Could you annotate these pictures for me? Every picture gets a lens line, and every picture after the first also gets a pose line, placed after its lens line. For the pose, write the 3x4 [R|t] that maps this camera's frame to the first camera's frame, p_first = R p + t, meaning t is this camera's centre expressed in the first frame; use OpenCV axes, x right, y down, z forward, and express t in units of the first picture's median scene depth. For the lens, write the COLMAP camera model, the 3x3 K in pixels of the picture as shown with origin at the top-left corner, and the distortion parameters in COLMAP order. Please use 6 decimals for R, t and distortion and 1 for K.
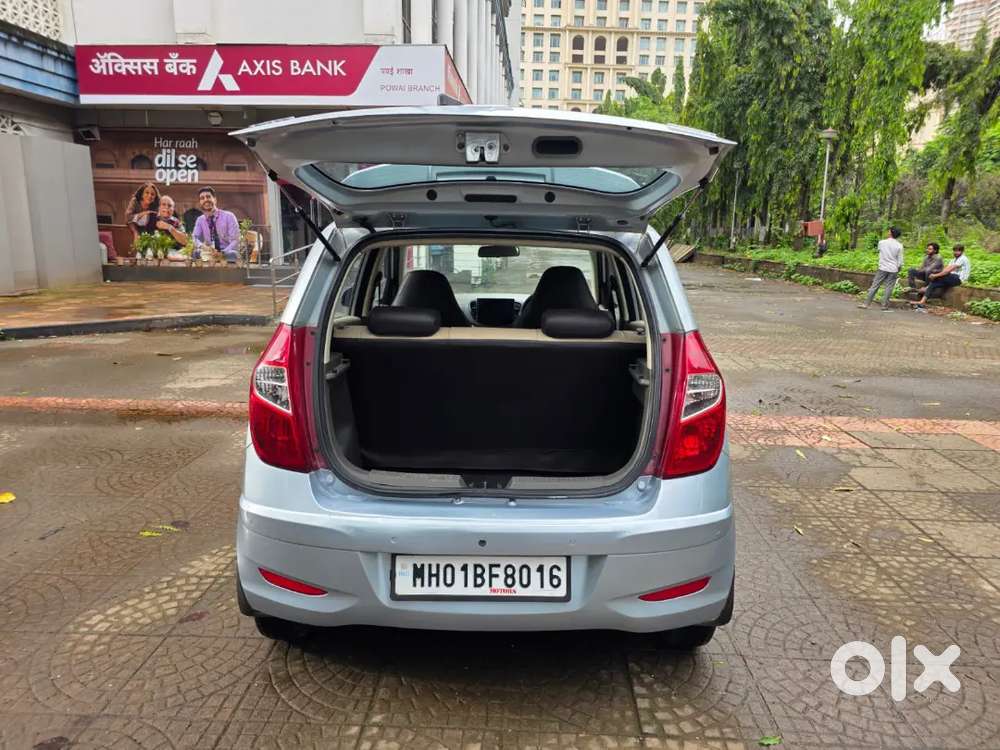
lens RADIAL K [[659.1, 0, 500.3], [0, 659.1, 359.7], [0, 0, 1]] dist [0.086007, -0.088339]
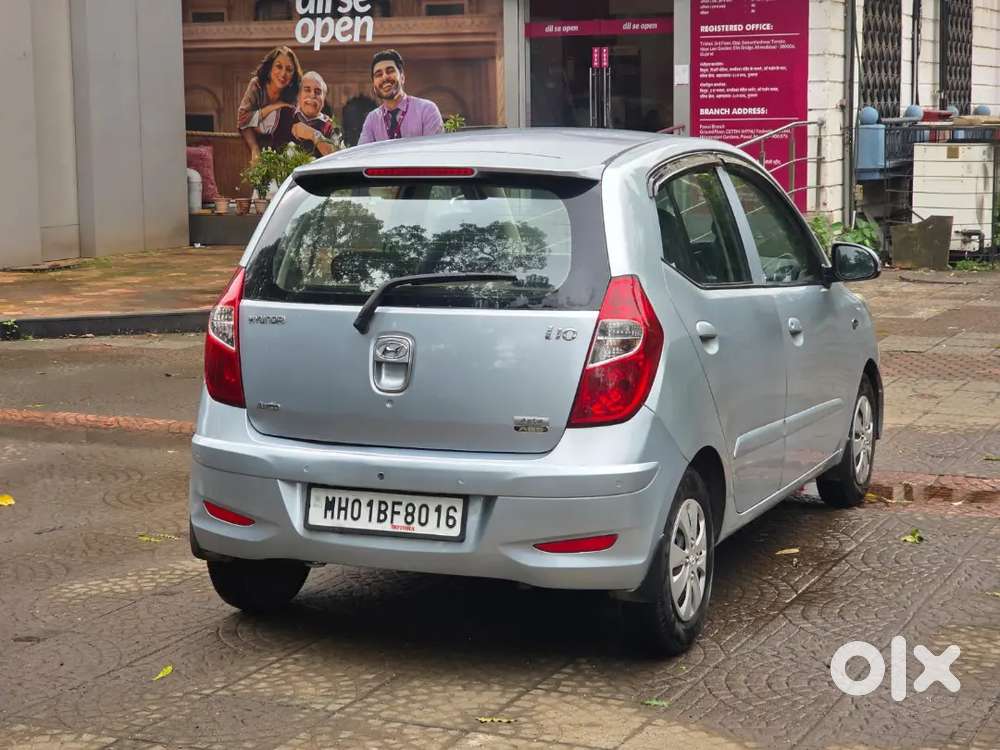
lens RADIAL K [[1856.8, 0, 500.0], [0, 1856.8, 375.0], [0, 0, 1]] dist [-0.076864, 0.986890]
pose [[0.926864, 0.029845, -0.374209, 1.091673], [-0.049670, 0.997820, -0.043444, 0.212448], [0.372097, 0.058854, 0.926326, -1.441100]]
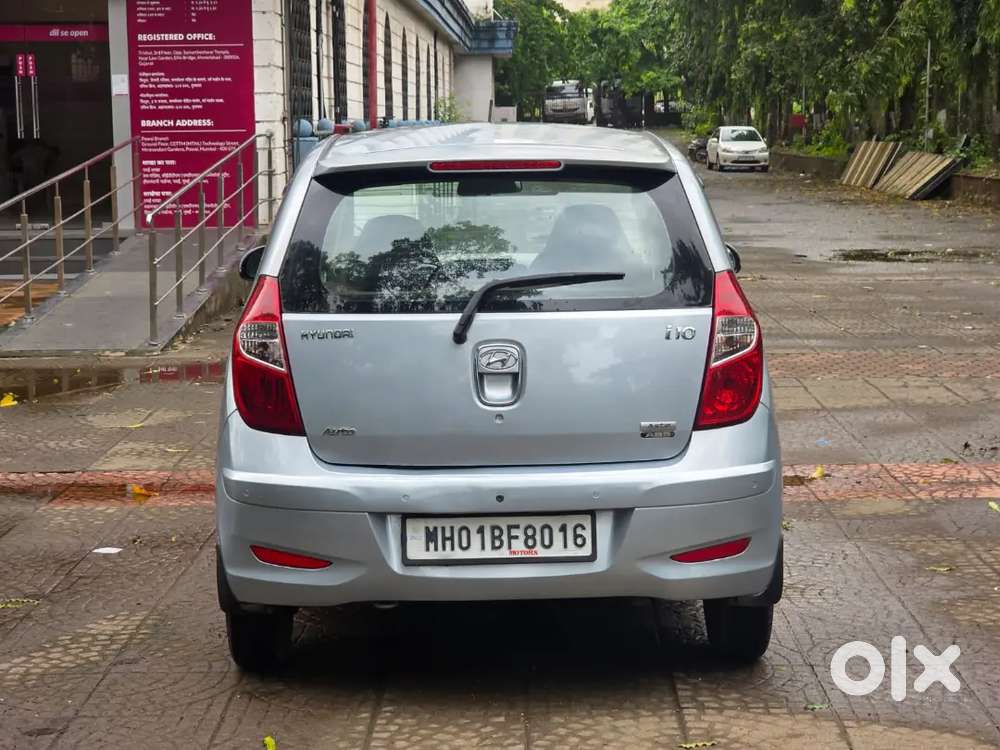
lens RADIAL K [[1856.8, 0, 500.0], [0, 1856.8, 375.0], [0, 0, 1]] dist [-0.076864, 0.986890]
pose [[0.999246, -0.029850, 0.024845, -0.078319], [0.031243, 0.997845, -0.057703, 0.228728], [-0.023069, 0.058436, 0.998025, -1.459607]]
